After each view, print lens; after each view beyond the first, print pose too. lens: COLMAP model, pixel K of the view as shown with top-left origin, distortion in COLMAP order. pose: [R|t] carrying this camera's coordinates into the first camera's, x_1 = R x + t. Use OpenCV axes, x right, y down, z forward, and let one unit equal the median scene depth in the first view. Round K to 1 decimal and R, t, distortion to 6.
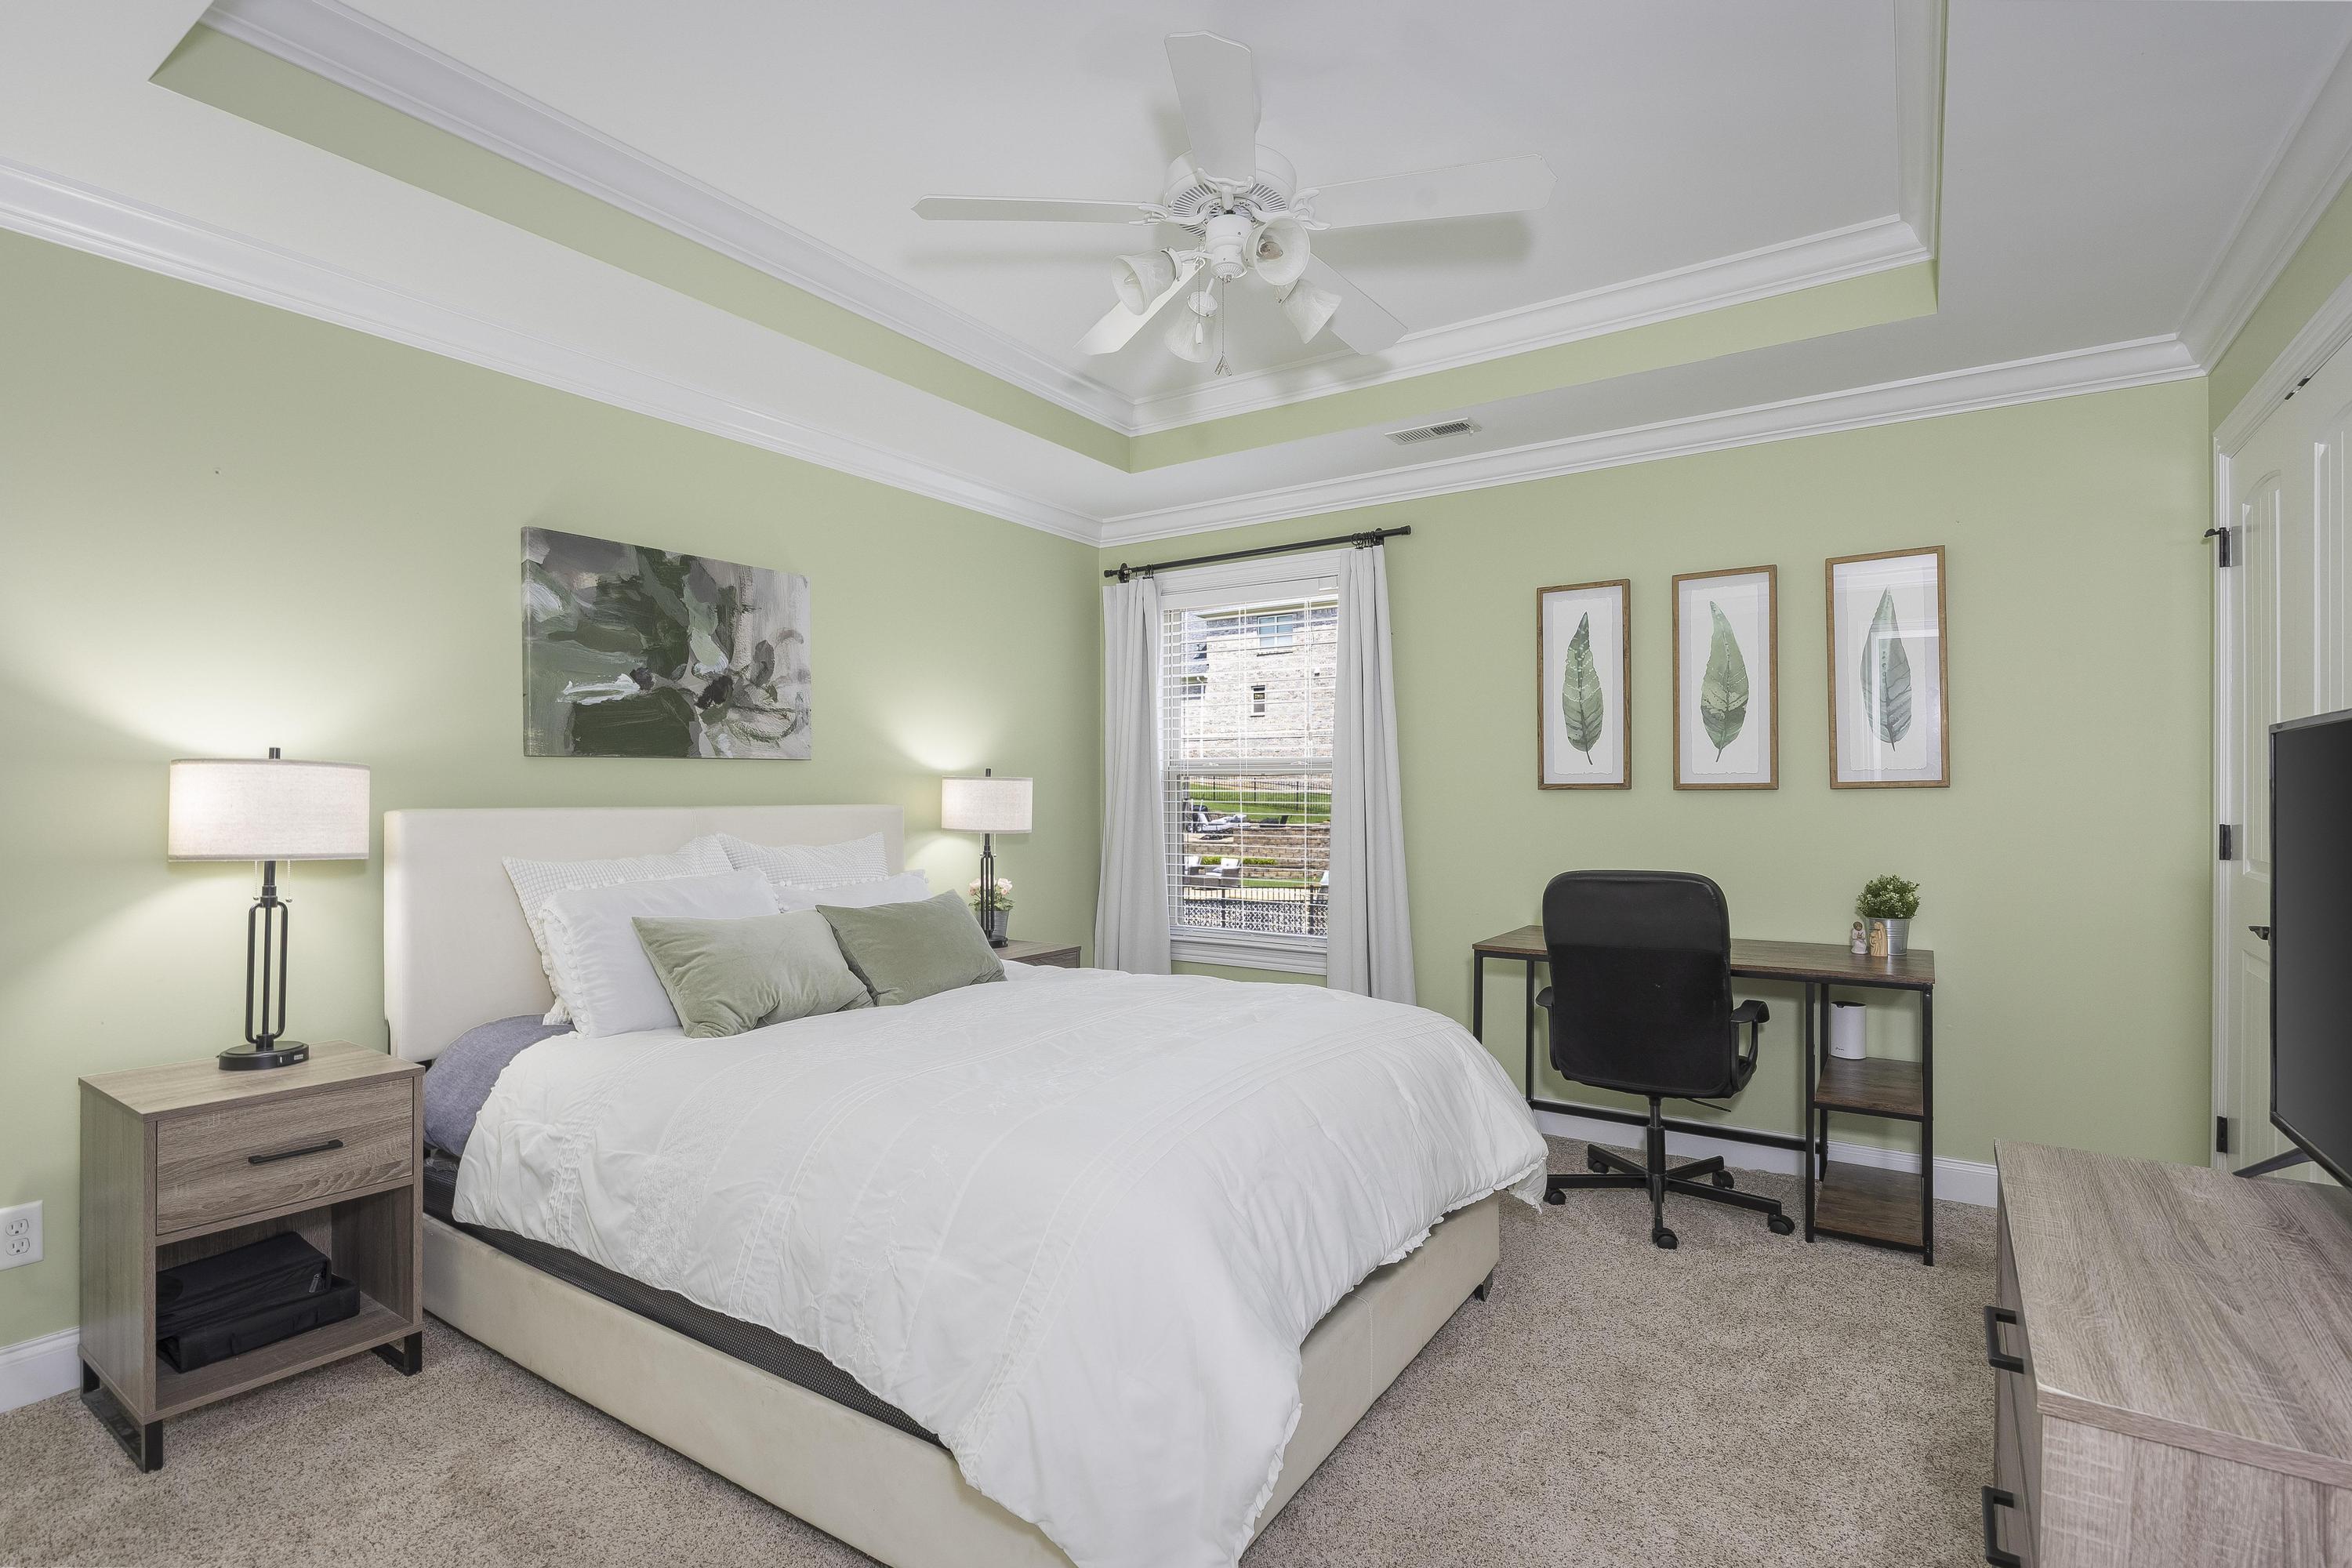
lens RADIAL K [[1120.3, 0, 1169.9], [0, 1120.3, 787.7], [0, 0, 1]] dist [0.000730, 0.000010]
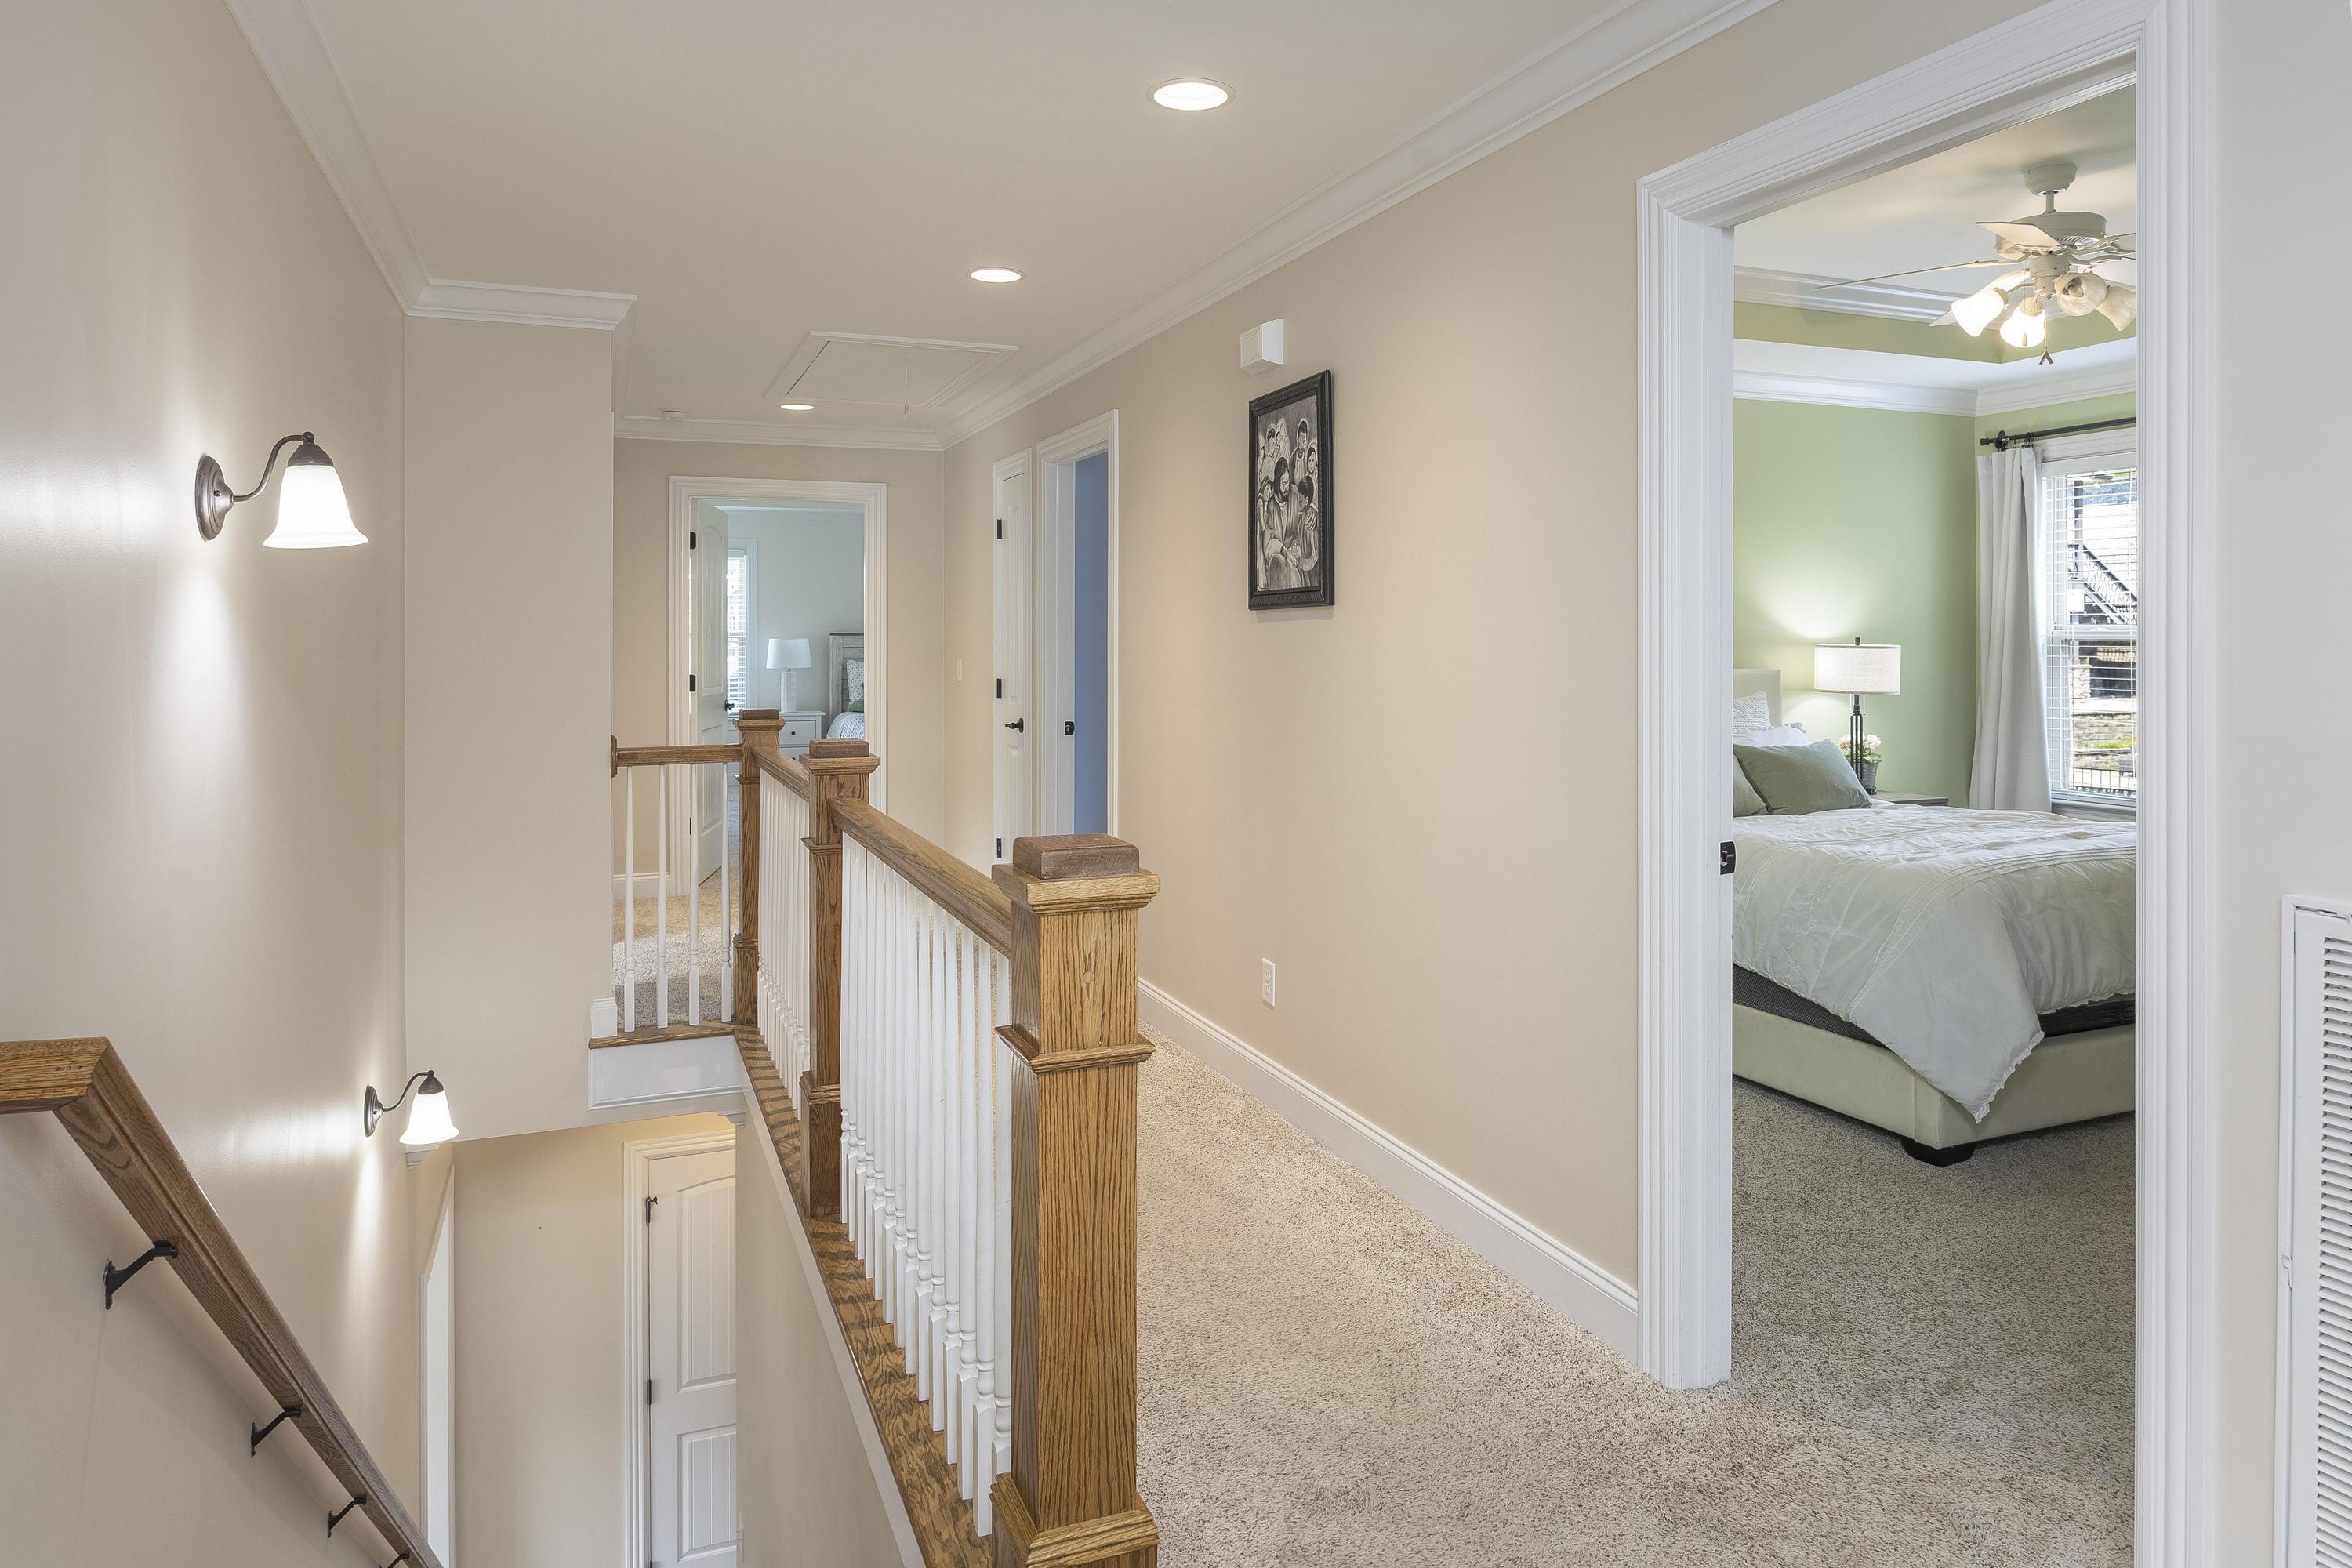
lens RADIAL K [[1426.3, 0, 1165.9], [0, 1426.3, 654.2], [0, 0, 1]] dist [-0.010434, 0.003279]
pose [[0.823191, 0.000835, -0.567764, 0.079248], [0.005519, 0.999940, 0.009473, -0.017529], [0.567738, -0.010932, 0.823137, -0.580534]]
